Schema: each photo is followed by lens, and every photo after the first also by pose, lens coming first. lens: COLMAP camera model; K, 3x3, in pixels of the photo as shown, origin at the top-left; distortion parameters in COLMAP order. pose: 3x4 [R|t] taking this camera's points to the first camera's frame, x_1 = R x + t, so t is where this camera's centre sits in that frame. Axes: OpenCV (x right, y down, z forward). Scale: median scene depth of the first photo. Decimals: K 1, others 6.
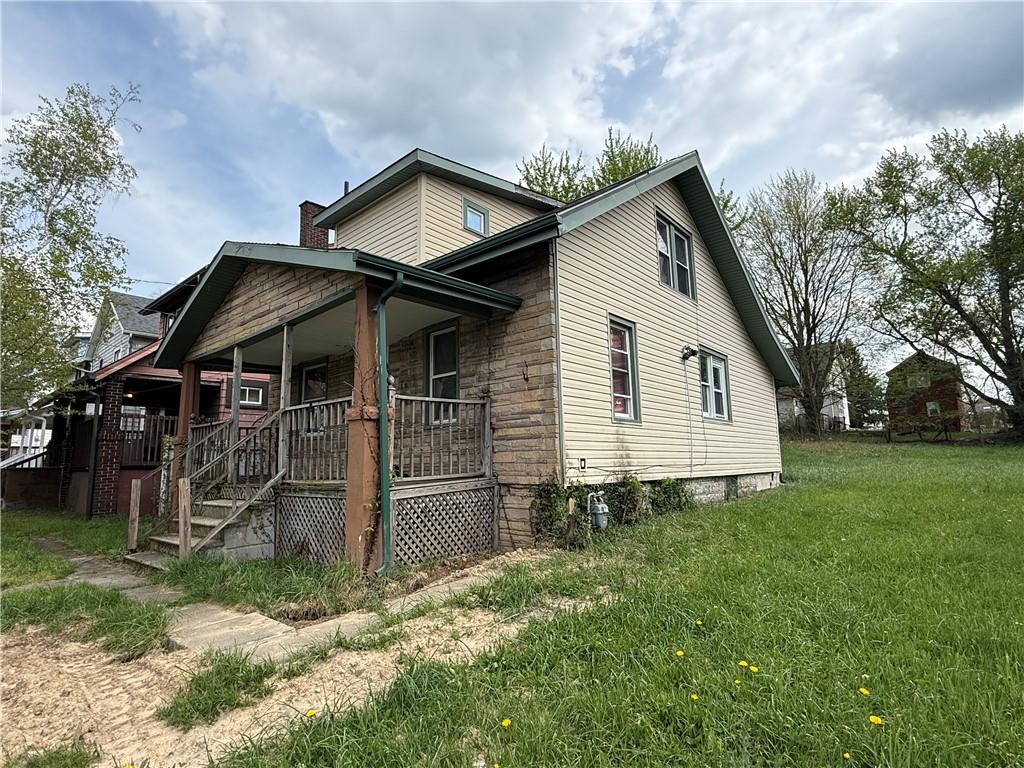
lens RADIAL K [[529.2, 0, 512.0], [0, 529.2, 384.0], [0, 0, 1]] dist [-0.002943, -0.000050]
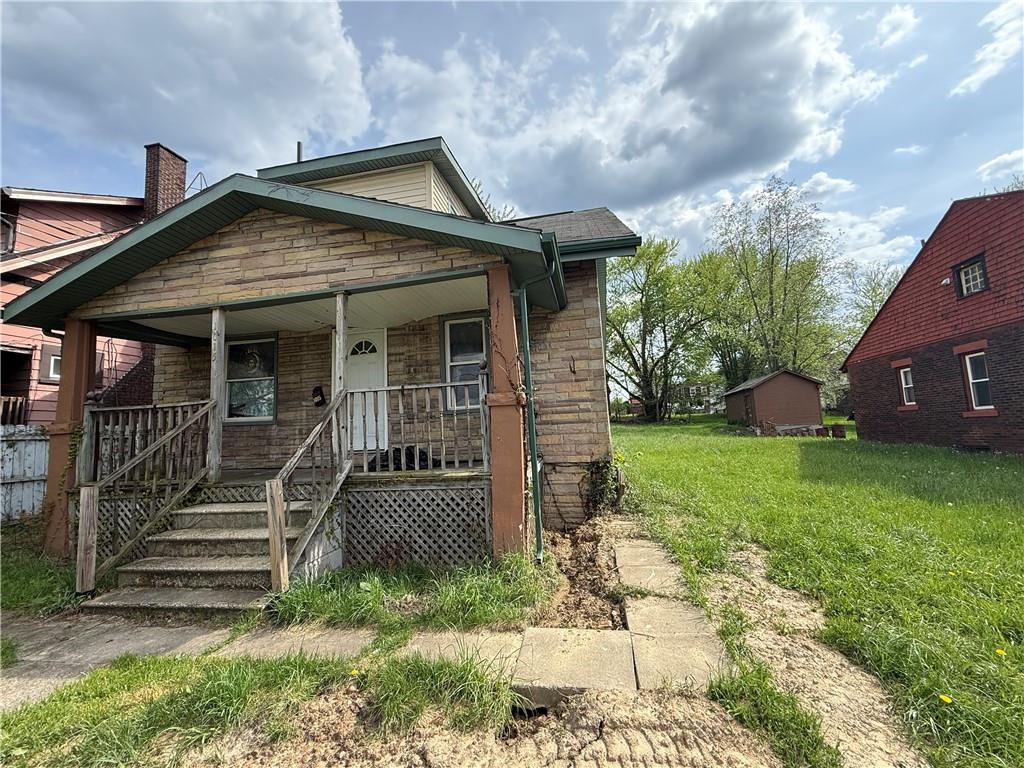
lens RADIAL K [[422.5, 0, 512.0], [0, 422.5, 384.0], [0, 0, 1]] dist [-0.000680, 0.000150]
pose [[0.855508, 0.041379, 0.516133, -0.556397], [-0.049397, 0.998778, 0.001805, 0.022201], [-0.515427, -0.027040, 0.856507, 0.272938]]
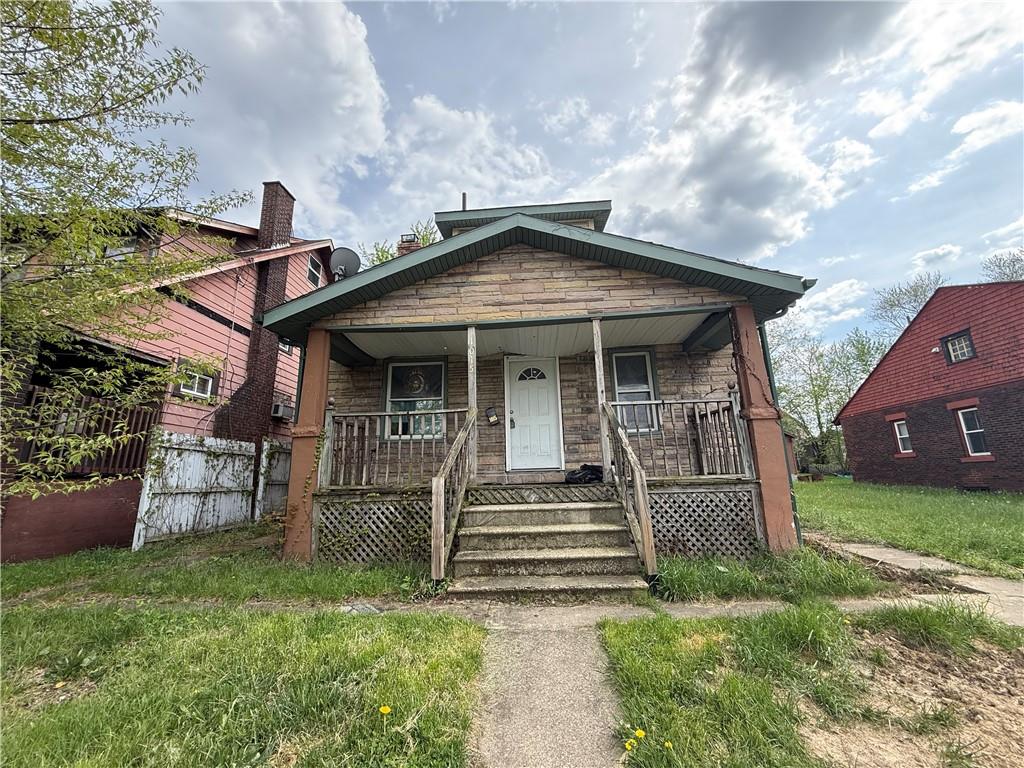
lens RADIAL K [[404.9, 0, 512.0], [0, 404.9, 384.0], [0, 0, 1]] dist [0.001307, 0.000460]
pose [[0.791376, 0.144141, 0.594093, -1.018884], [-0.083160, 0.988155, -0.128974, 0.123861], [-0.605647, 0.052662, 0.793989, 0.518859]]
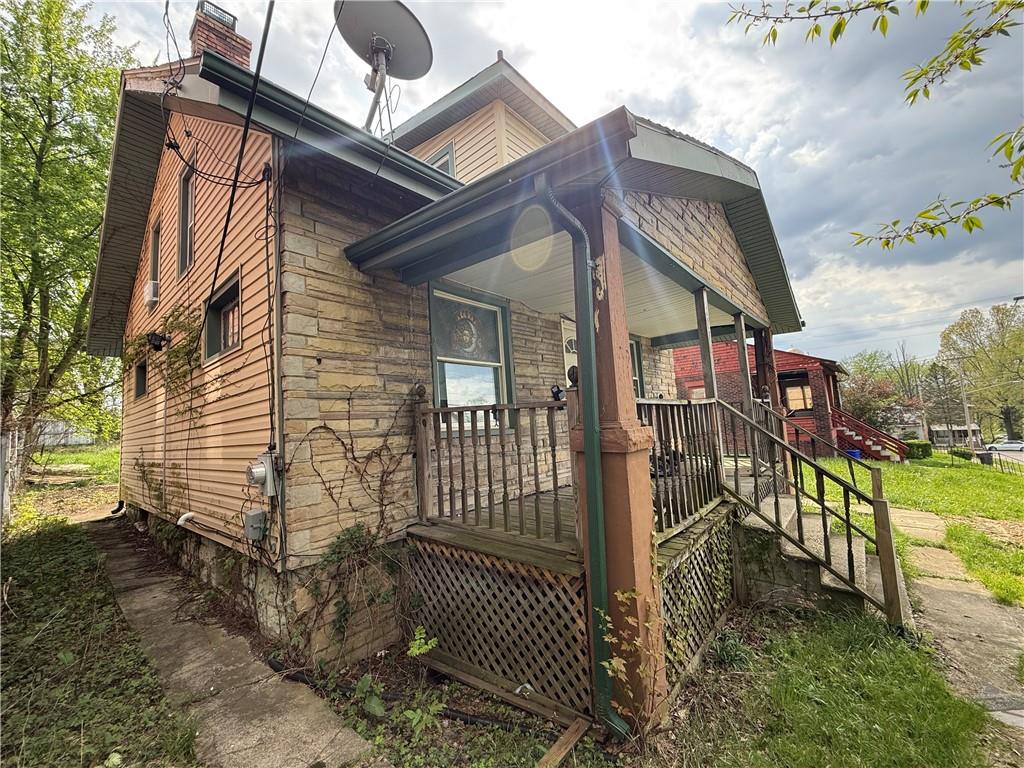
lens RADIAL K [[404.9, 0, 512.0], [0, 404.9, 384.0], [0, 0, 1]] dist [0.001307, 0.000460]
pose [[-0.009790, 0.117603, 0.993012, -1.206956], [-0.087891, 0.989115, -0.118008, 0.150153], [-0.996082, -0.088432, 0.000653, 1.472838]]
